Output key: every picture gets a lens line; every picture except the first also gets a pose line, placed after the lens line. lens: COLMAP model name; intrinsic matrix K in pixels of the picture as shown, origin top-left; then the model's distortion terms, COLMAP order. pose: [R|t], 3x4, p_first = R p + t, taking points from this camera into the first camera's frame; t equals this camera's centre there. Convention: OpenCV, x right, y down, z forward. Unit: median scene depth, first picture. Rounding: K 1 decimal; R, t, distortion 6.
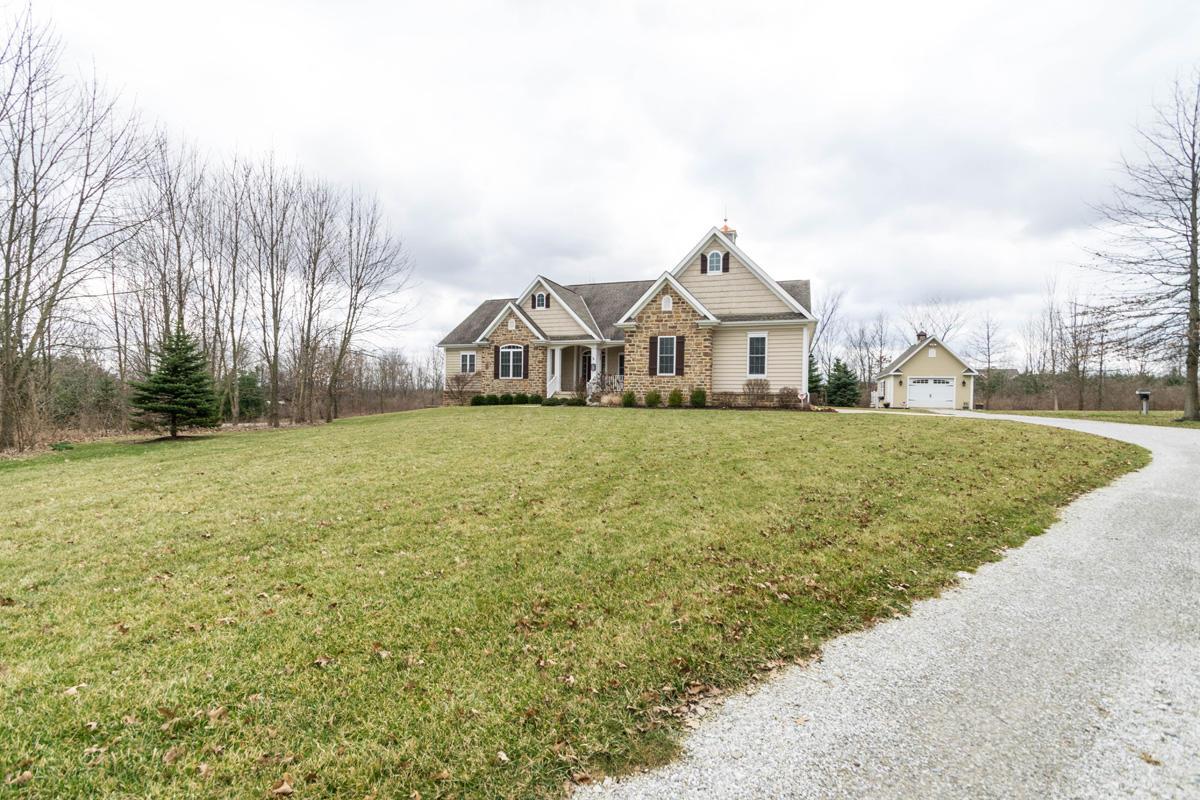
lens RADIAL K [[554.9, 0, 600.0], [0, 554.9, 400.0], [0, 0, 1]] dist [-0.003237, -0.000192]
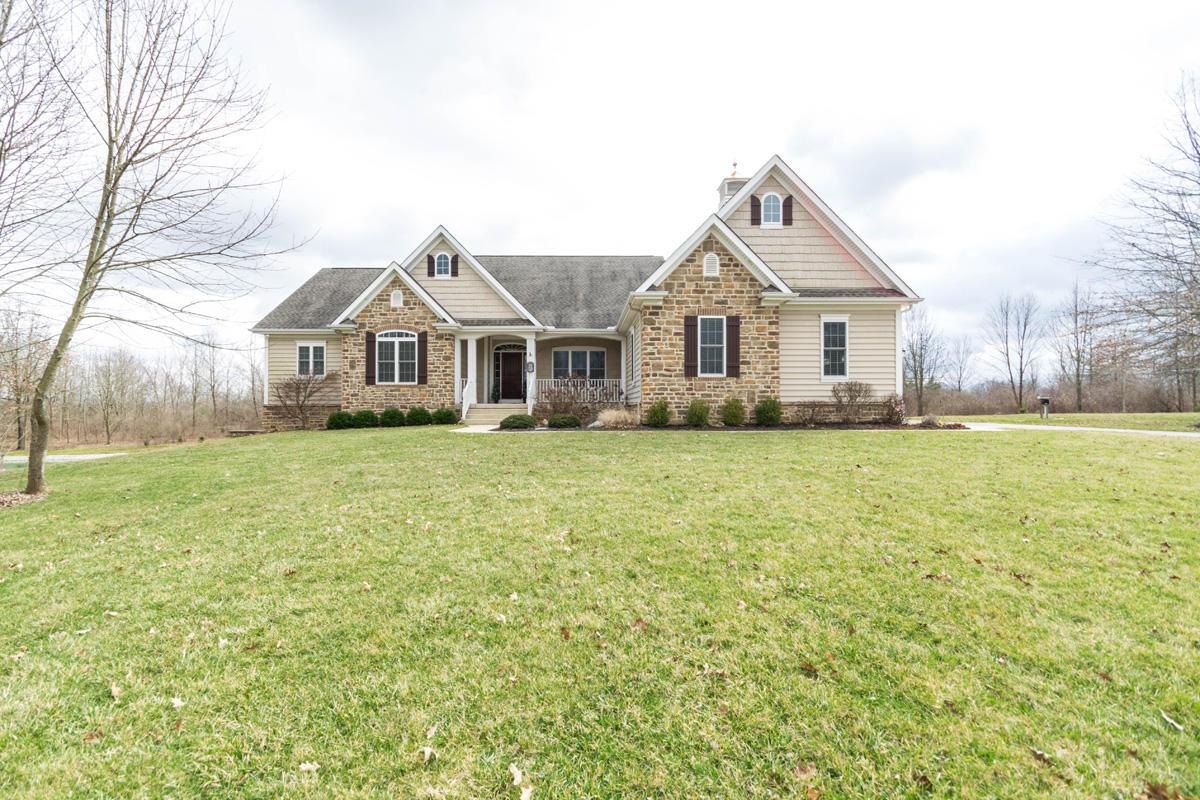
lens RADIAL K [[554.9, 0, 600.0], [0, 554.9, 400.0], [0, 0, 1]] dist [-0.003237, -0.000192]
pose [[0.934806, -0.012145, 0.354951, -0.222249], [0.017567, 0.999773, -0.012057, -0.012018], [-0.354724, 0.017507, 0.934807, 0.433500]]
